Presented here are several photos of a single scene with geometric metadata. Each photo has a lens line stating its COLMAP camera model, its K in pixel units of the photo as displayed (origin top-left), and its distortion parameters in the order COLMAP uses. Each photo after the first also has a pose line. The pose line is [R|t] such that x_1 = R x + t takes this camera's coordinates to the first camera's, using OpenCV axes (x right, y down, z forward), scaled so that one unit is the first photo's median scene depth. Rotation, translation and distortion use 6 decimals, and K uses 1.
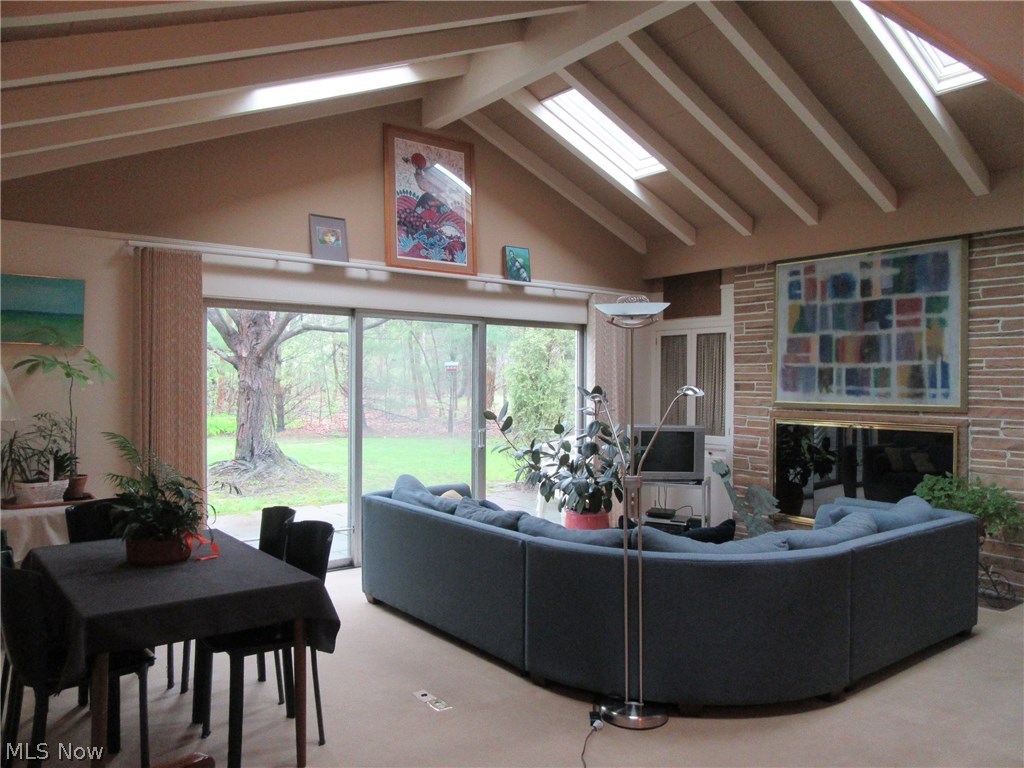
lens RADIAL K [[755.3, 0, 510.6], [0, 755.3, 379.8], [0, 0, 1]] dist [-0.003491, 0.002788]
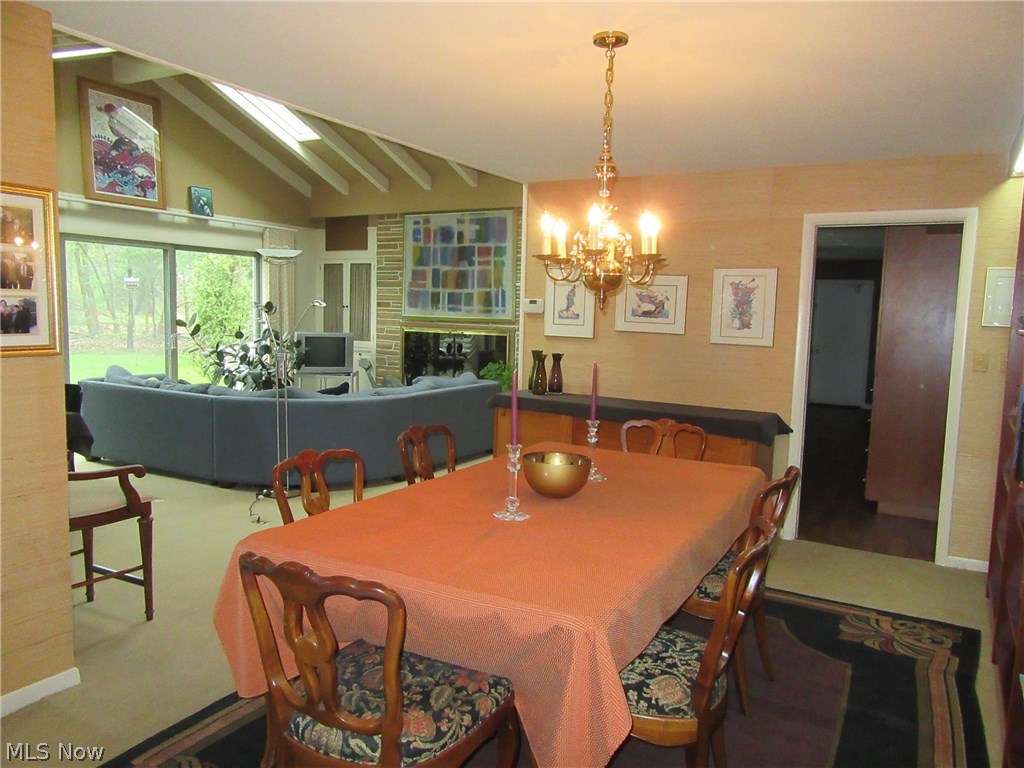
lens RADIAL K [[755.3, 0, 510.6], [0, 755.3, 379.8], [0, 0, 1]] dist [-0.003491, 0.002788]
pose [[0.921785, -0.020938, 0.387135, -0.009404], [-0.019348, 0.994812, 0.099874, 0.004233], [-0.387217, -0.099552, 0.916598, -0.371641]]
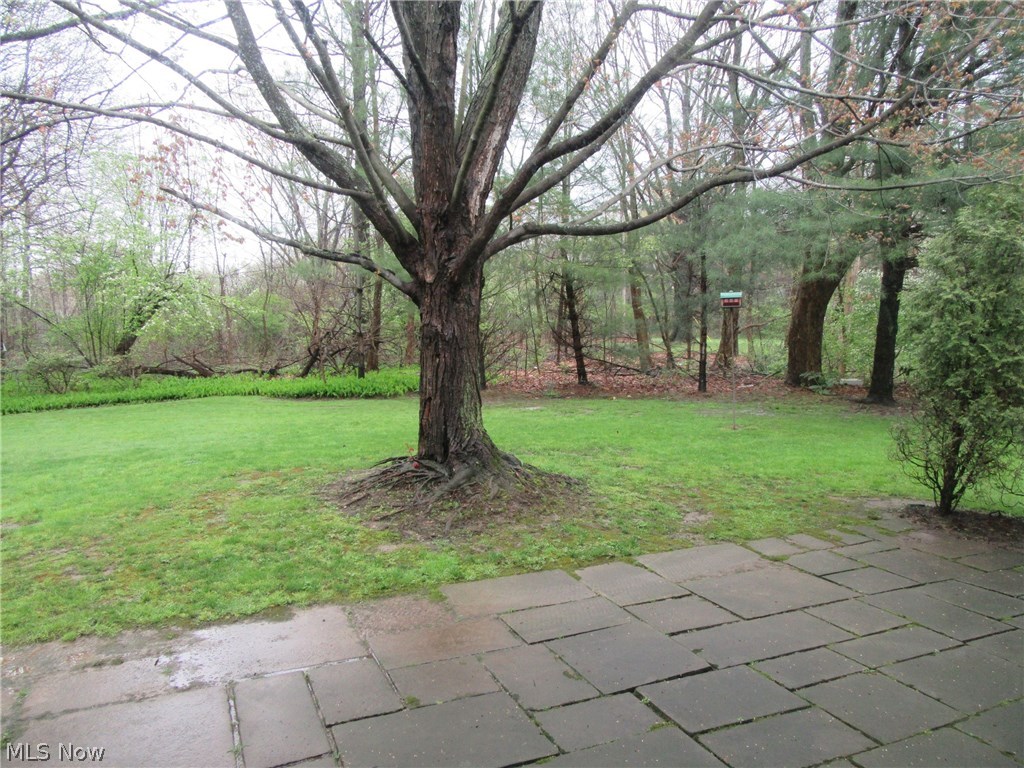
lens RADIAL K [[755.3, 0, 510.6], [0, 755.3, 379.8], [0, 0, 1]] dist [-0.003491, 0.002788]
pose [[0.970097, 0.003469, -0.242692, -0.258175], [0.014853, 0.997175, 0.073625, 0.003960], [0.242262, -0.075028, 0.967305, 0.767316]]
